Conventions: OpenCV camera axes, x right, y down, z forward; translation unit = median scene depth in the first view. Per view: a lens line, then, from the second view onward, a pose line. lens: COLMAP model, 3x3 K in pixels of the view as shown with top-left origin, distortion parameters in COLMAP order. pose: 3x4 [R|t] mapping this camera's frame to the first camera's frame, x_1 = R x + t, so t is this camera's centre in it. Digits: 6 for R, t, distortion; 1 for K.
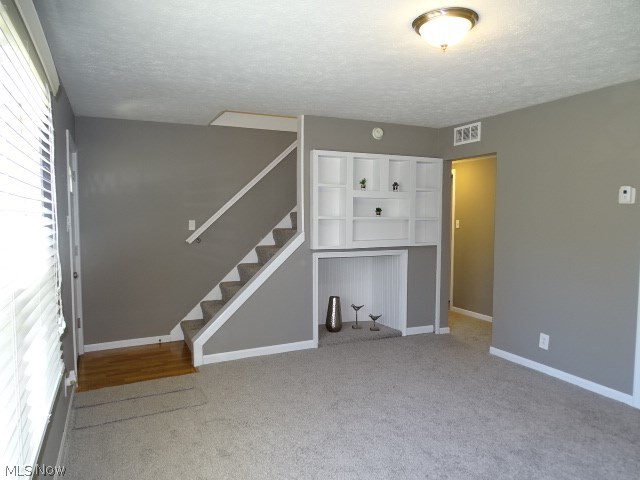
lens RADIAL K [[451.6, 0, 321.8], [0, 451.6, 242.4], [0, 0, 1]] dist [-0.006283, -0.003603]
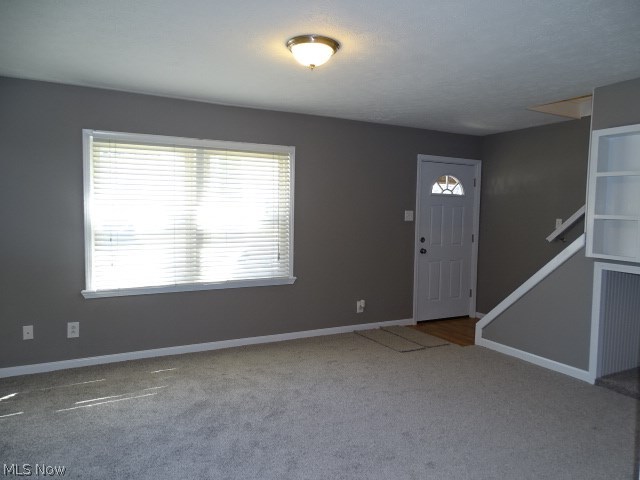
lens RADIAL K [[451.6, 0, 321.8], [0, 451.6, 242.4], [0, 0, 1]] dist [-0.006283, -0.003603]
pose [[0.041423, 0.075099, -0.996315, 0.707367], [-0.075941, 0.994523, 0.071807, -0.029885], [0.996252, 0.072687, 0.046899, 0.463565]]
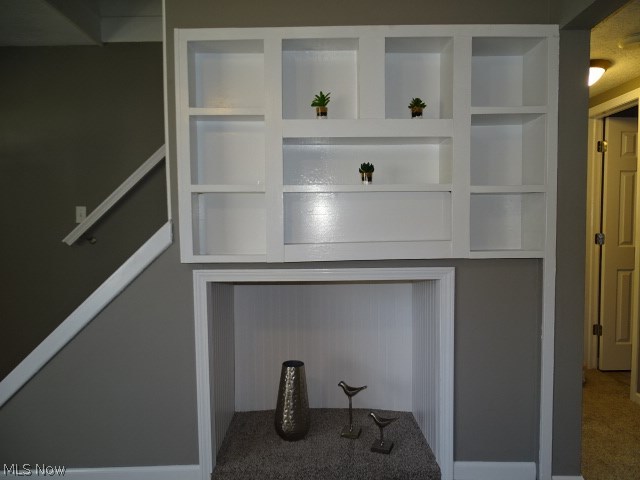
lens RADIAL K [[451.6, 0, 321.8], [0, 451.6, 242.4], [0, 0, 1]] dist [-0.006283, -0.003603]
pose [[0.904604, 0.010138, -0.426132, 0.267093], [-0.011070, 0.999939, 0.000289, -0.005248], [0.426109, 0.004456, 0.904661, 0.626264]]
